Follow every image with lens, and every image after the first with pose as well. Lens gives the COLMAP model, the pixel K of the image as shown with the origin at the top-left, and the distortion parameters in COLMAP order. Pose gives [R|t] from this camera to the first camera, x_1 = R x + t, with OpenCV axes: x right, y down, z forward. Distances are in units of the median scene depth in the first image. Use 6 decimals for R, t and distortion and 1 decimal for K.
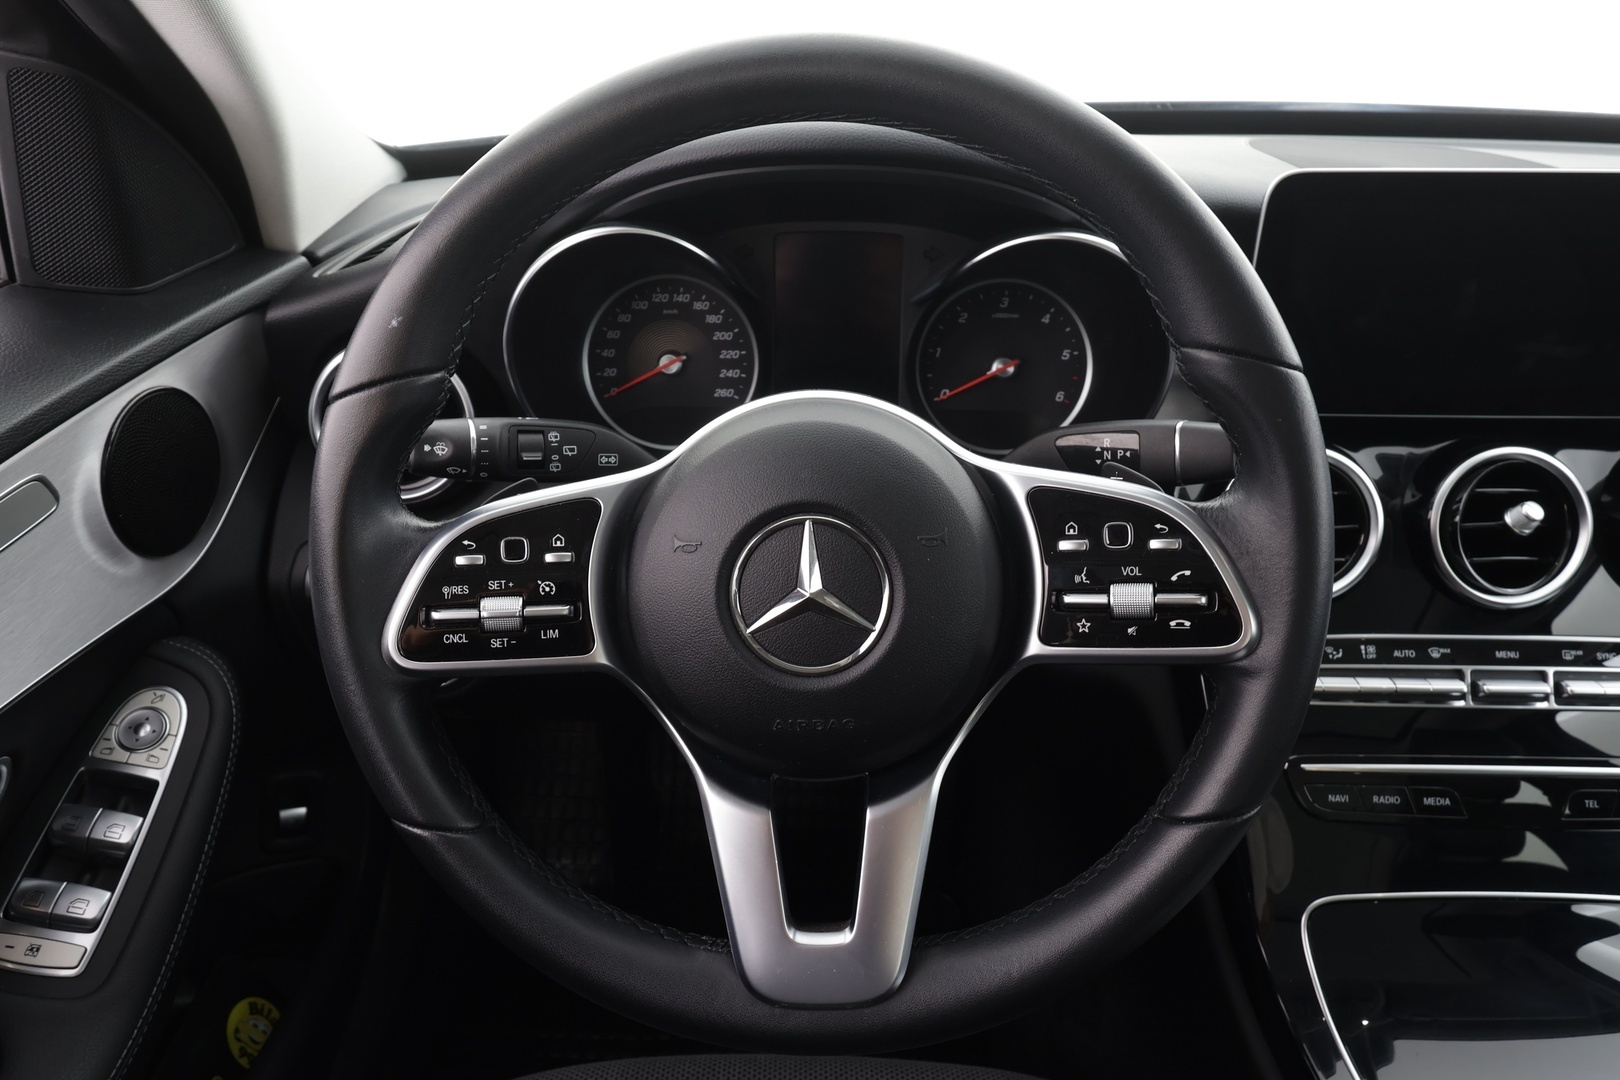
lens RADIAL K [[1183.7, 0, 797.7], [0, 1183.7, 527.1], [0, 0, 1]] dist [-0.003587, 0.004610]
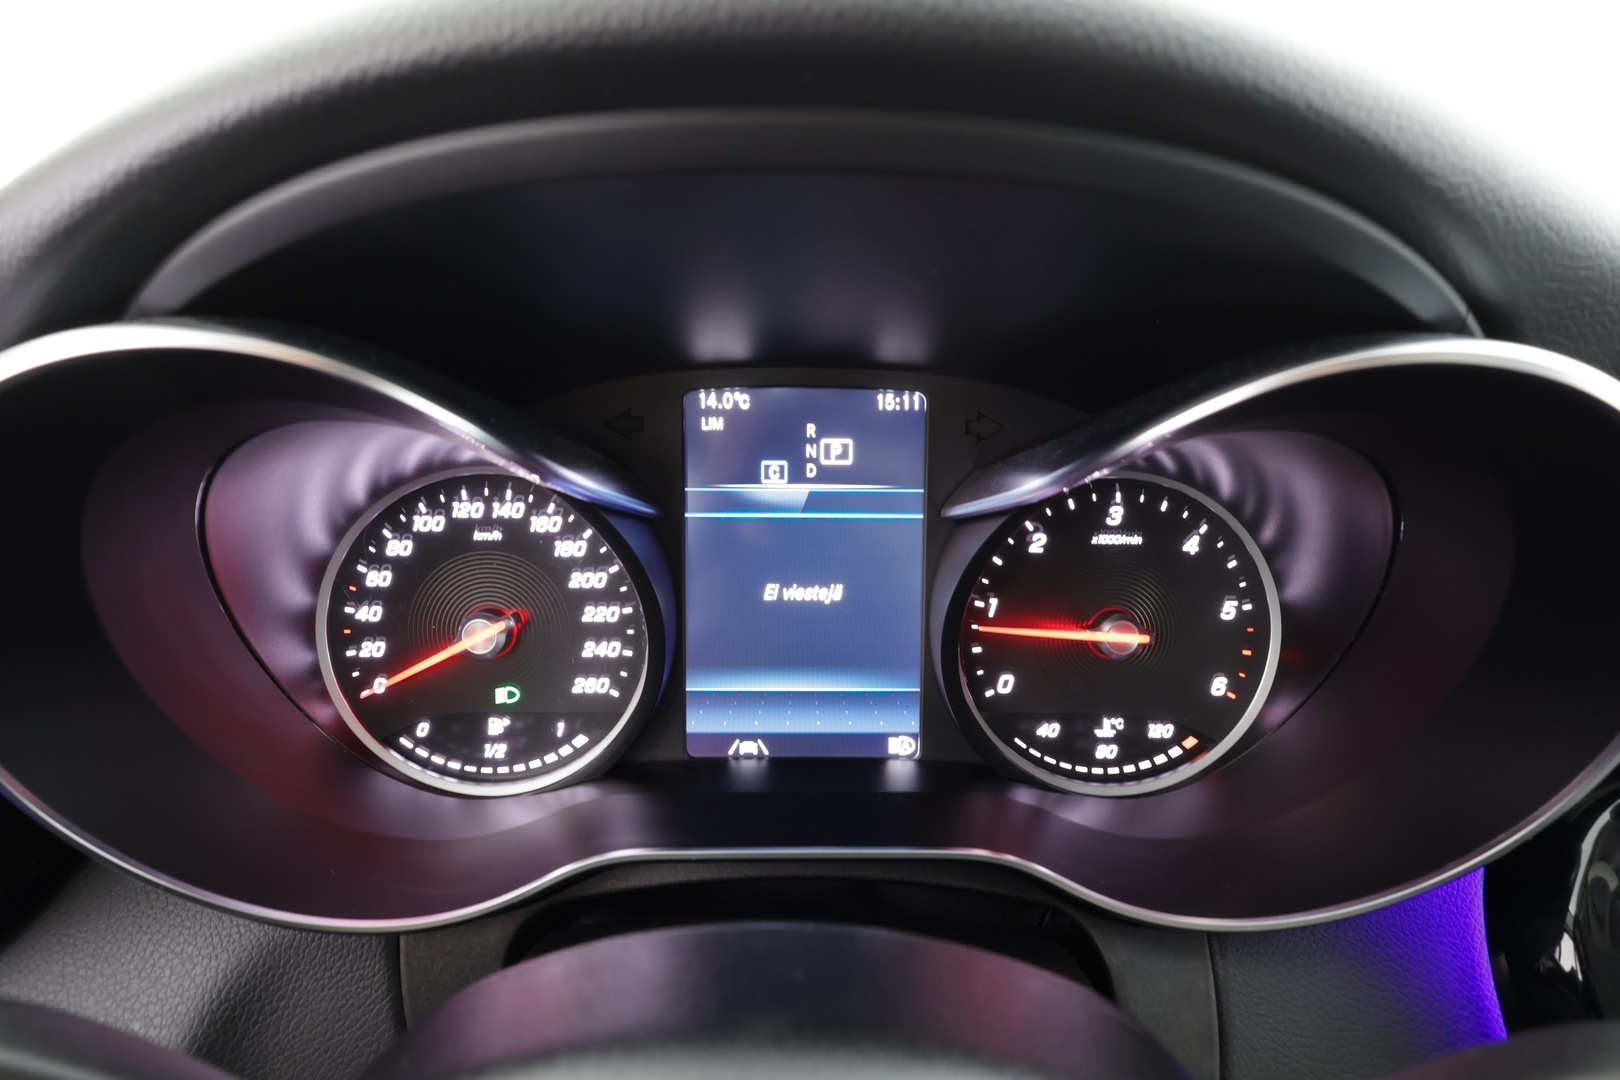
lens RADIAL K [[874.9, 0, 800.4], [0, 874.9, 546.5], [0, 0, 1]] dist [0.000245, -0.001001]
pose [[0.999436, -0.006789, 0.032876, 0.025343], [0.010609, 0.993024, -0.117433, -0.170260], [-0.031849, 0.117715, 0.992536, 0.799159]]
